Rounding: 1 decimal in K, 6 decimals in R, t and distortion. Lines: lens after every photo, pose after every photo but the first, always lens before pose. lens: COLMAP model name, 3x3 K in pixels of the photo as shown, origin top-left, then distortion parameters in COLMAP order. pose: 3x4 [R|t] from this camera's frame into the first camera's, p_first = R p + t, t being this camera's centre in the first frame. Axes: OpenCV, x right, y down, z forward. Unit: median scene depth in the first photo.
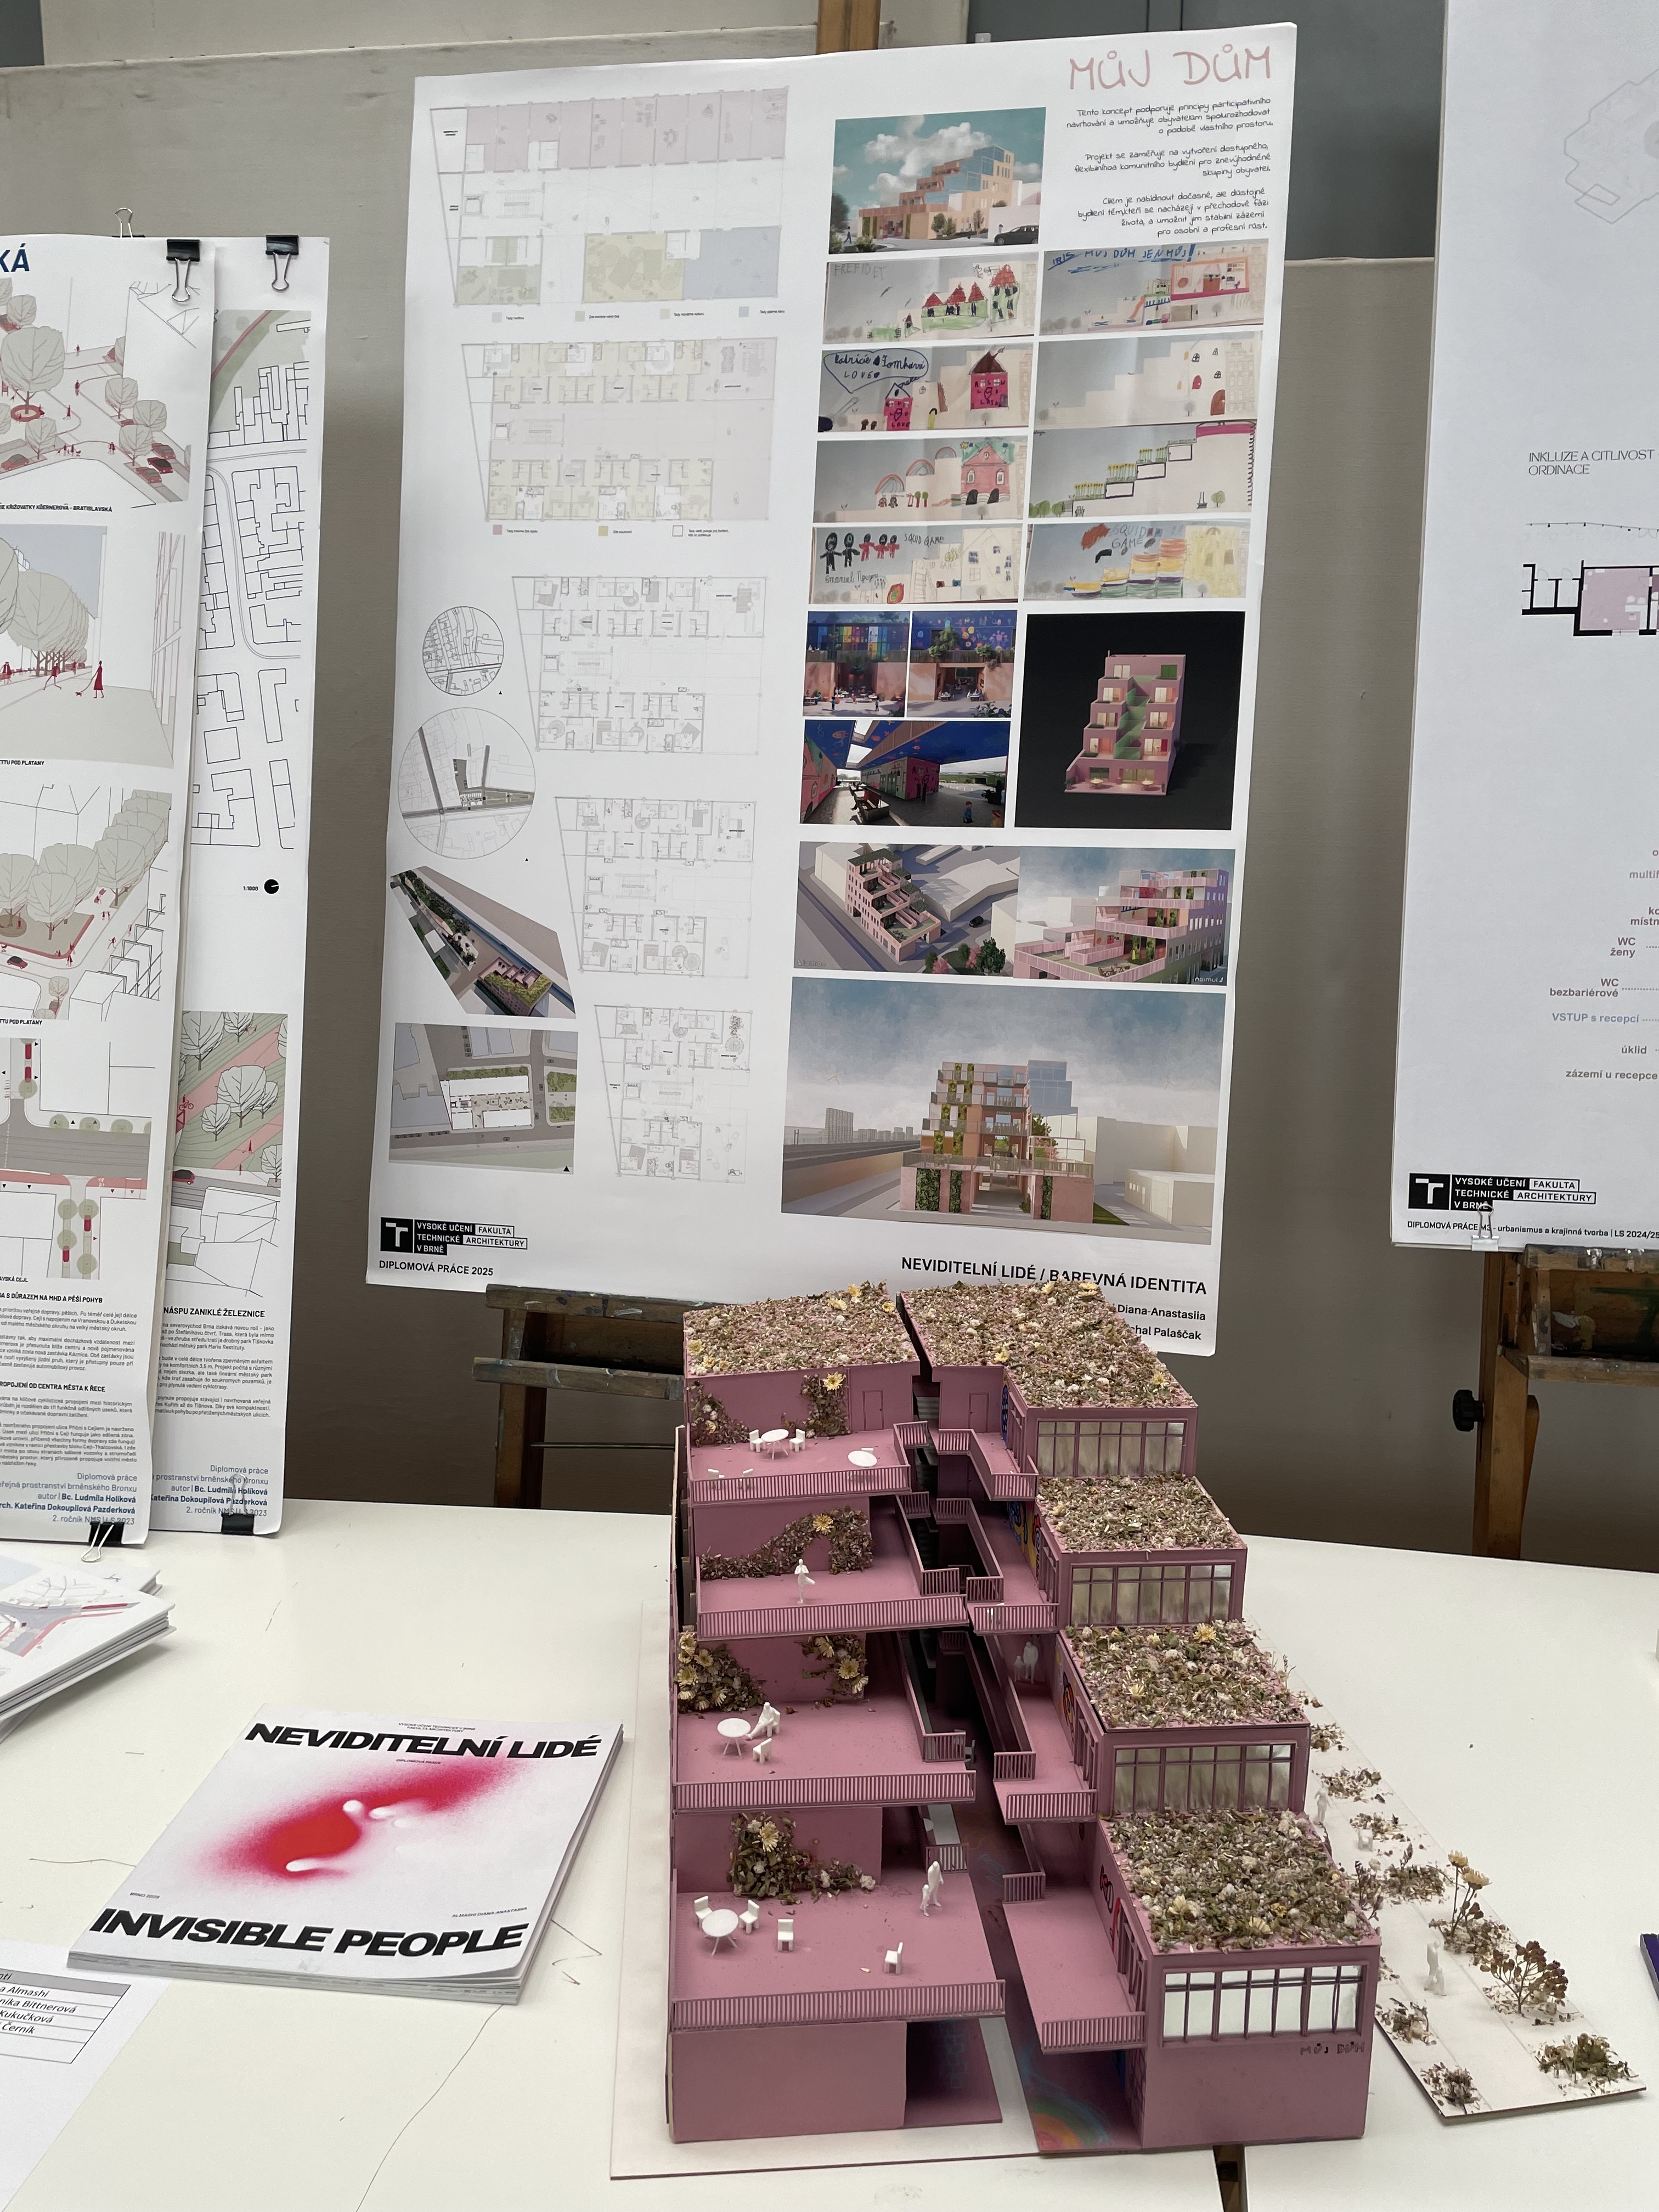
lens RADIAL K [[1672.3, 0, 842.1], [0, 1672.3, 1127.6], [0, 0, 1]] dist [0.078701, -0.108576]
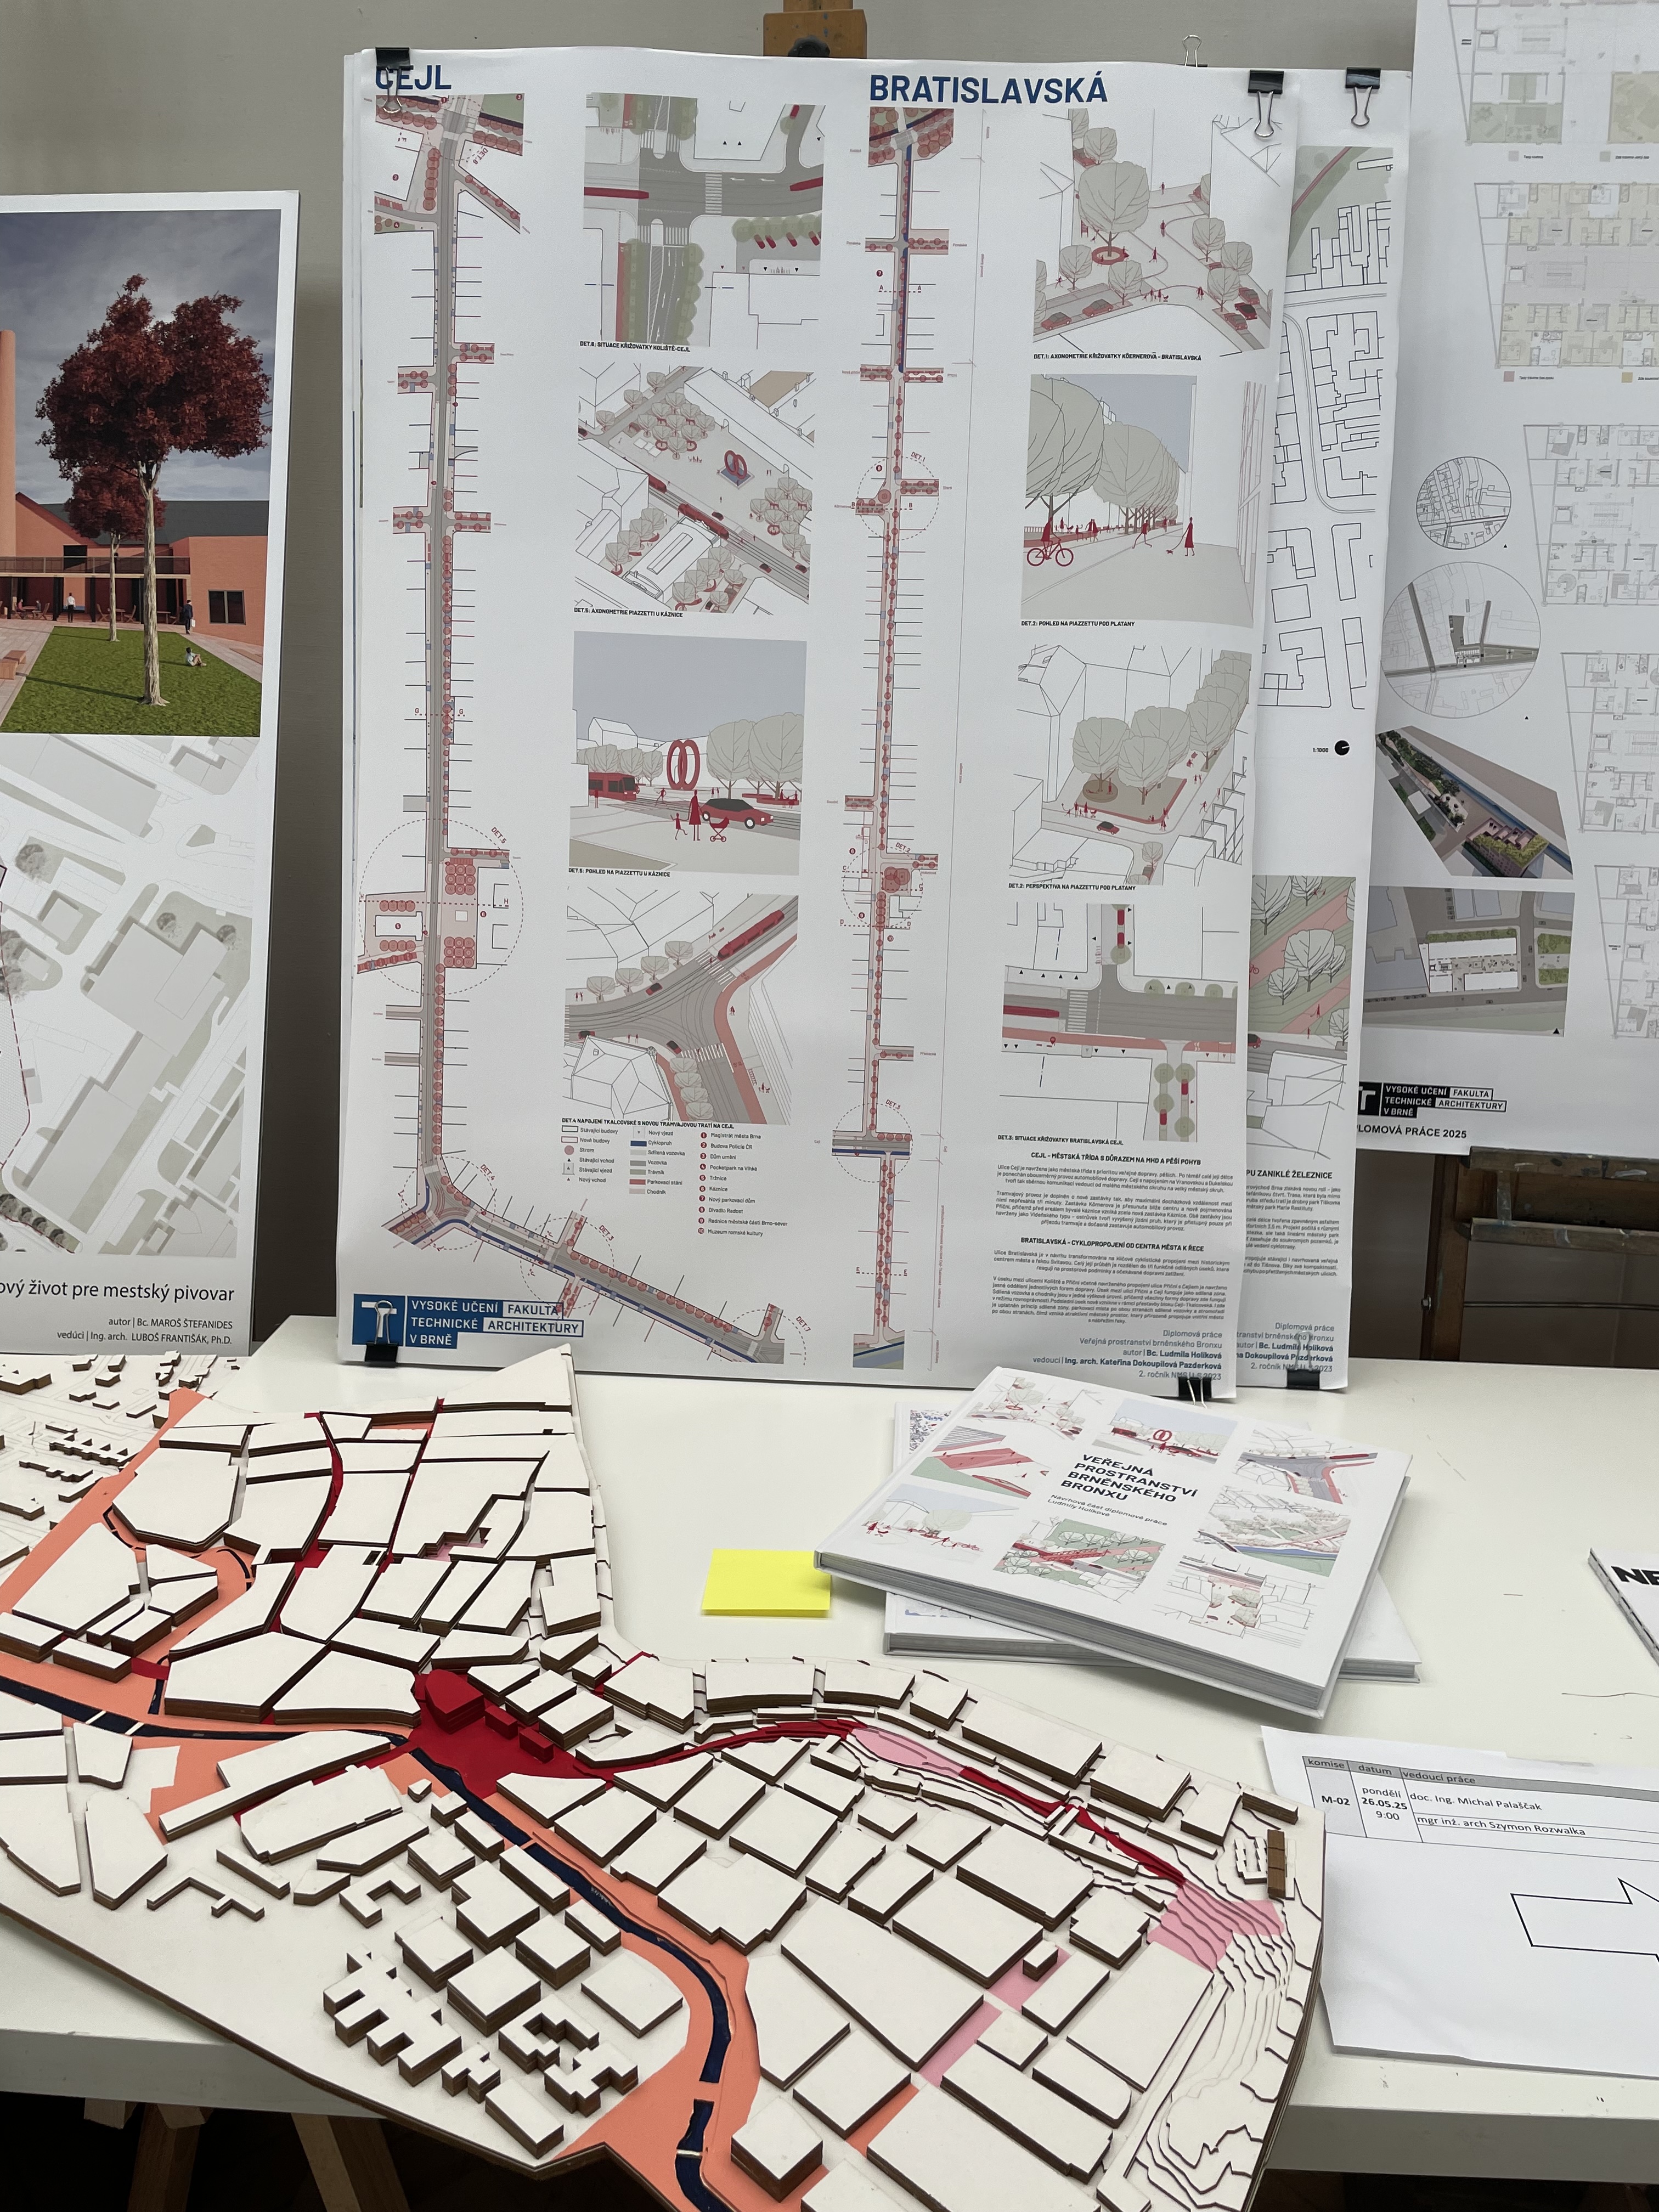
lens RADIAL K [[1672.3, 0, 824.6], [0, 1672.3, 1114.8], [0, 0, 1]] dist [0.078701, -0.108576]
pose [[0.999814, -0.006690, 0.018116, -0.659202], [0.005418, 0.997577, 0.069360, 0.002202], [-0.018536, -0.069249, 0.997427, -0.001335]]
